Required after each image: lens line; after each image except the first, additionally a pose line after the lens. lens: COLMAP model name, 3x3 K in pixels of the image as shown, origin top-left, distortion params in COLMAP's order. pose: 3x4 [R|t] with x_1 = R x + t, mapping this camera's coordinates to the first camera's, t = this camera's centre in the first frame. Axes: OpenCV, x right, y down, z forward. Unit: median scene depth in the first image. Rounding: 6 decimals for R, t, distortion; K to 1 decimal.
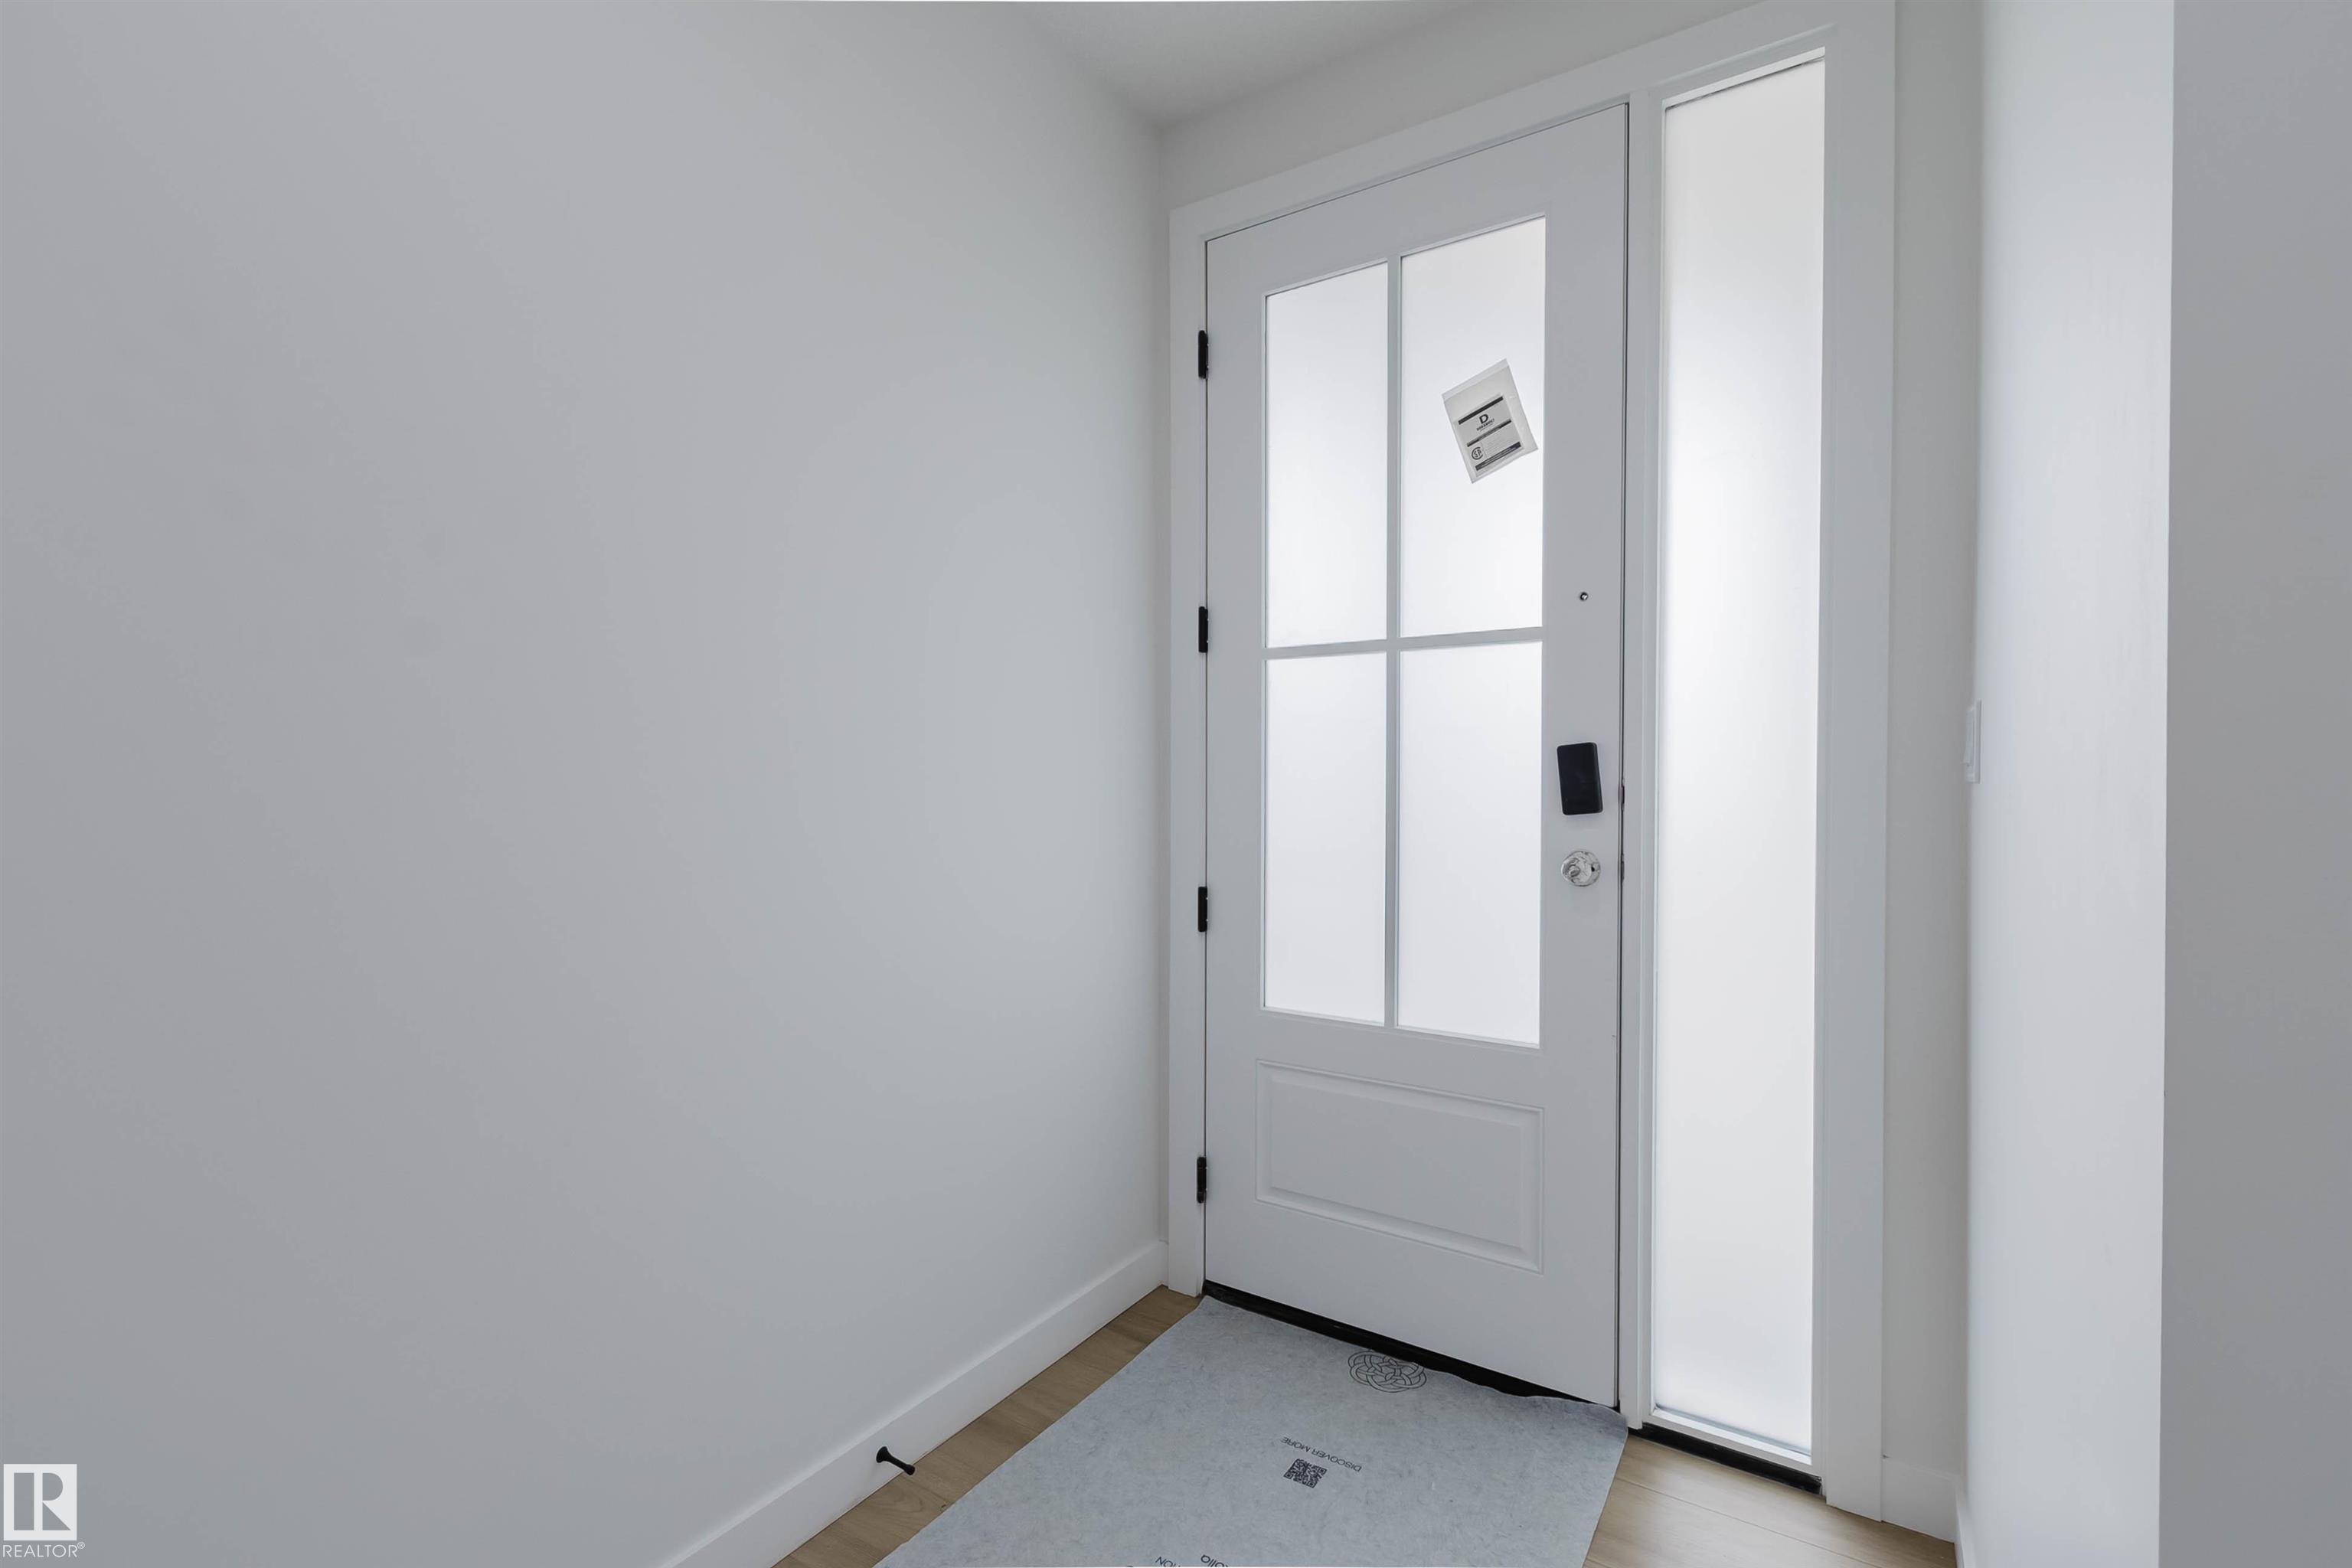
lens RADIAL K [[1046.6, 0, 1176.0], [0, 1046.6, 784.0], [0, 0, 1]] dist [-0.001832, -0.000620]
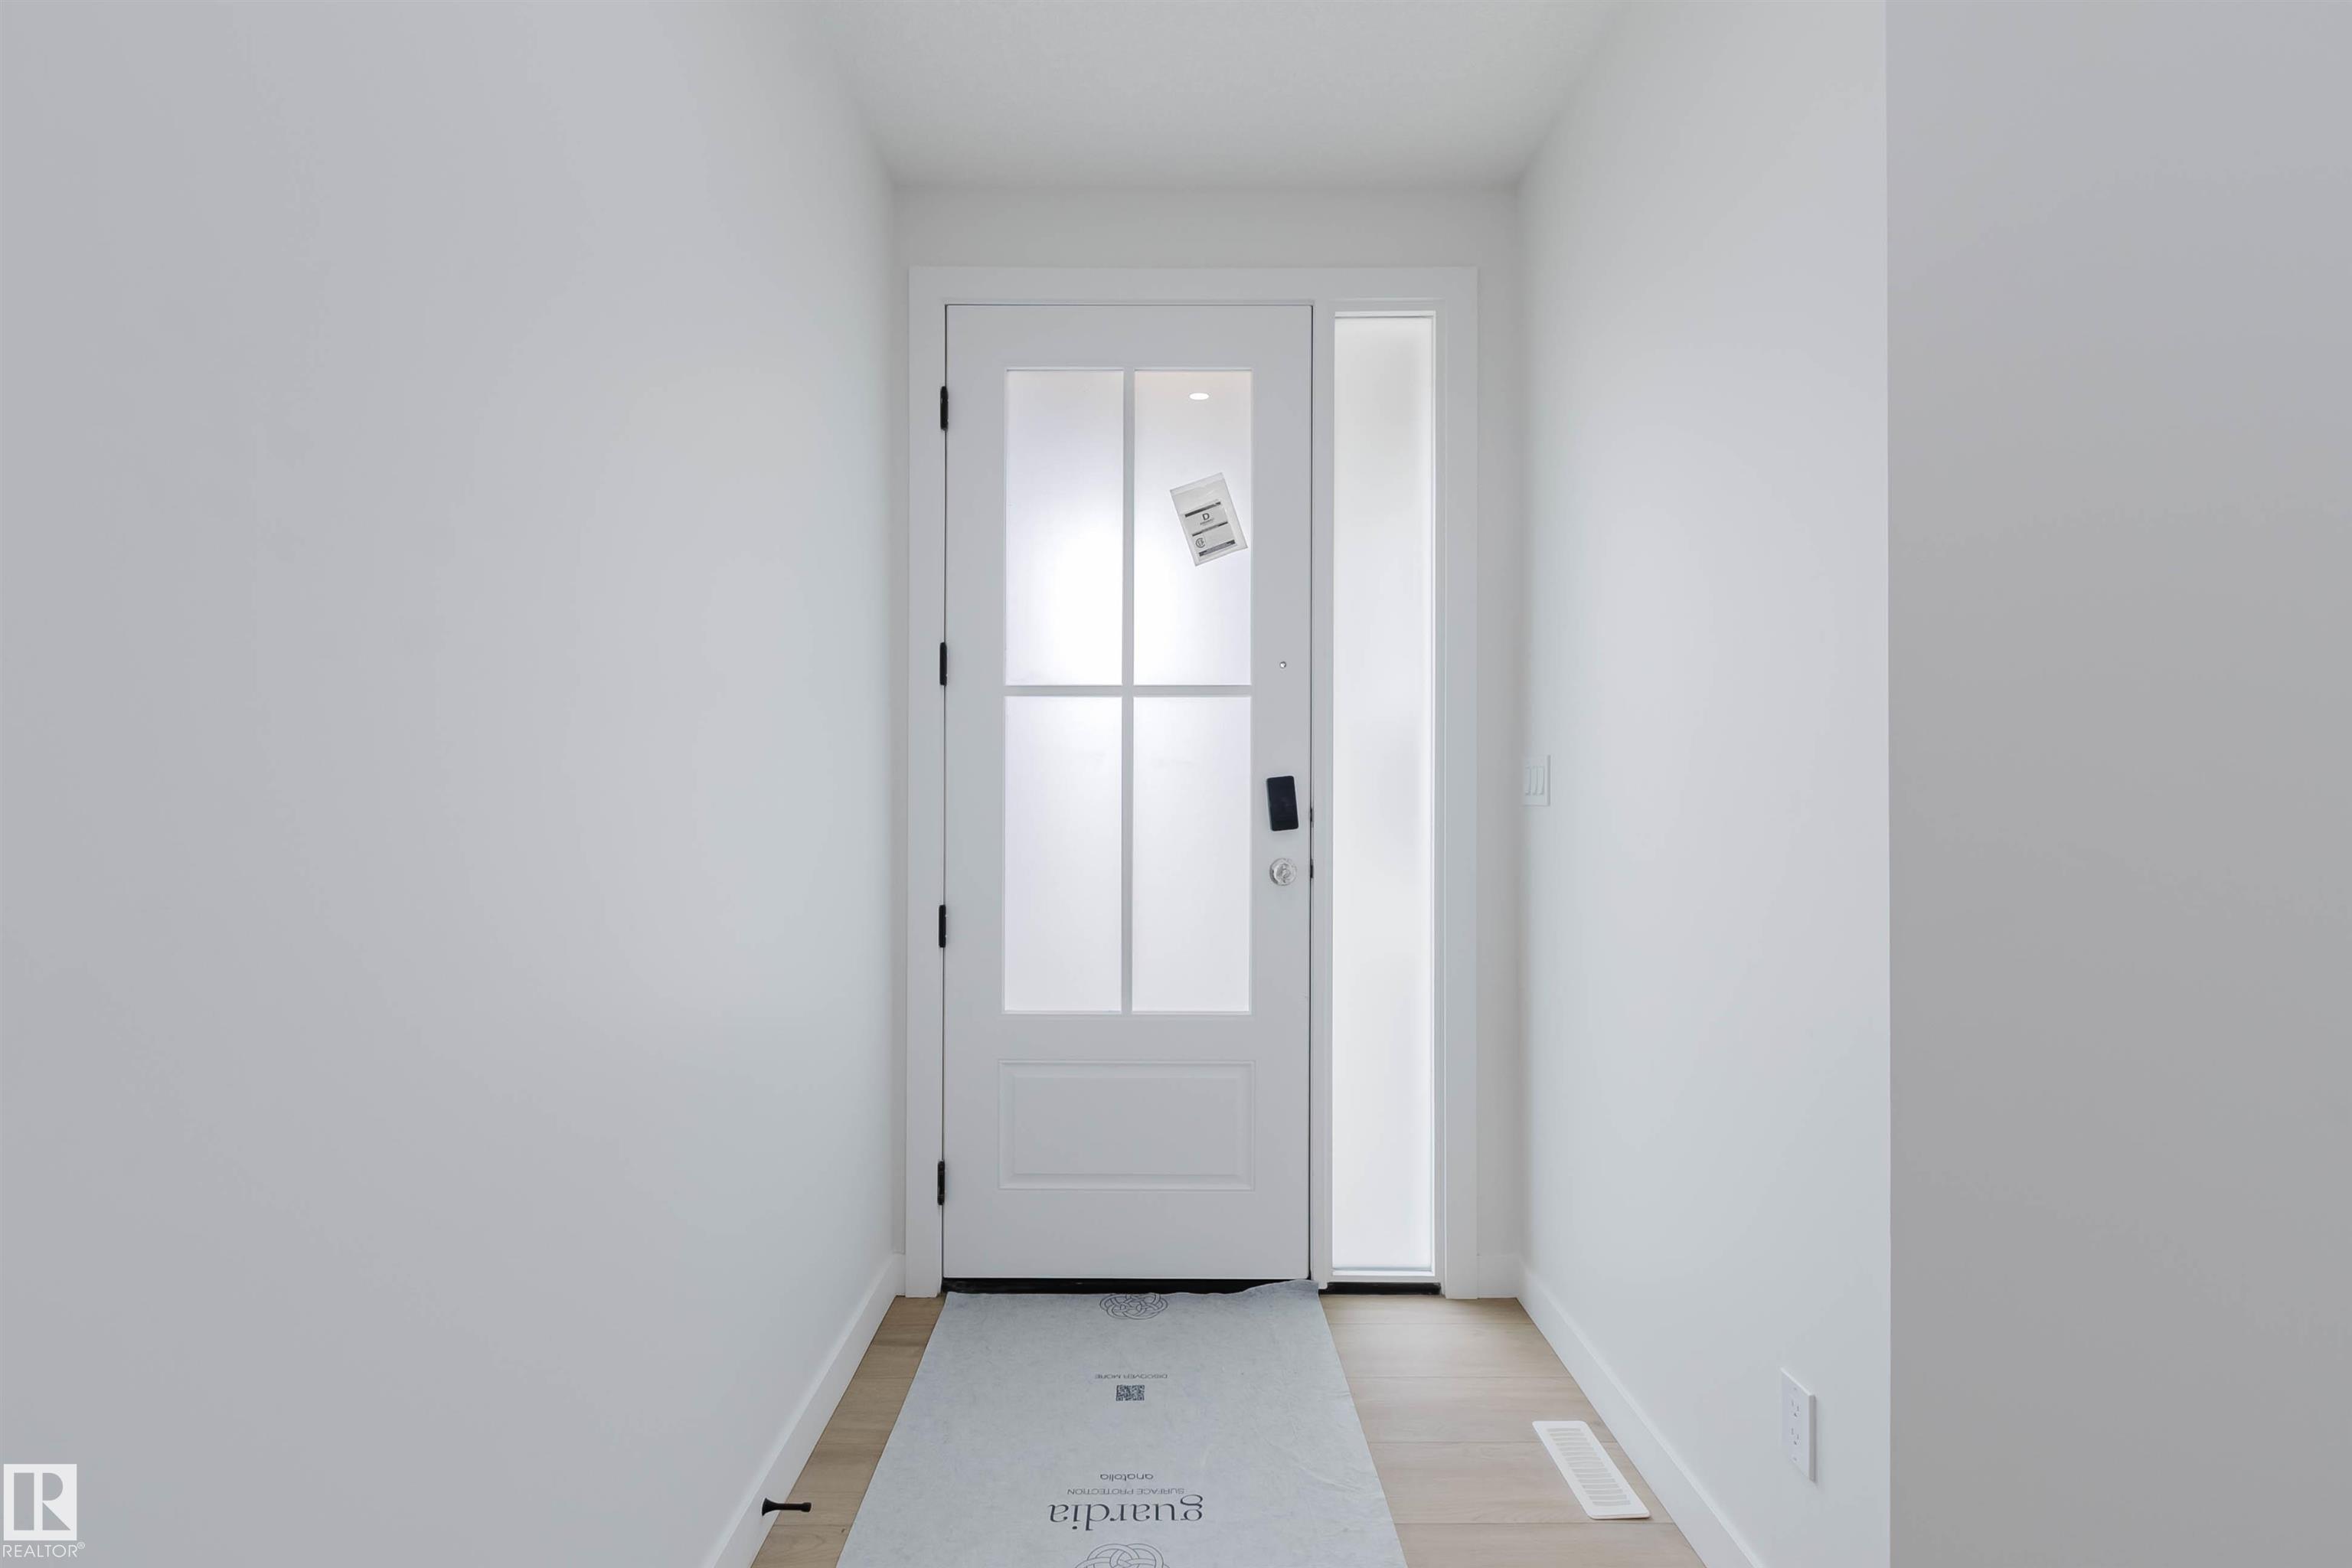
lens RADIAL K [[1046.6, 0, 1176.0], [0, 1046.6, 784.0], [0, 0, 1]] dist [-0.001832, -0.000620]
pose [[0.833540, 0.006197, 0.552425, -0.424552], [0.003745, 0.999851, -0.016867, -0.007198], [-0.552447, 0.016128, 0.833392, -0.020758]]
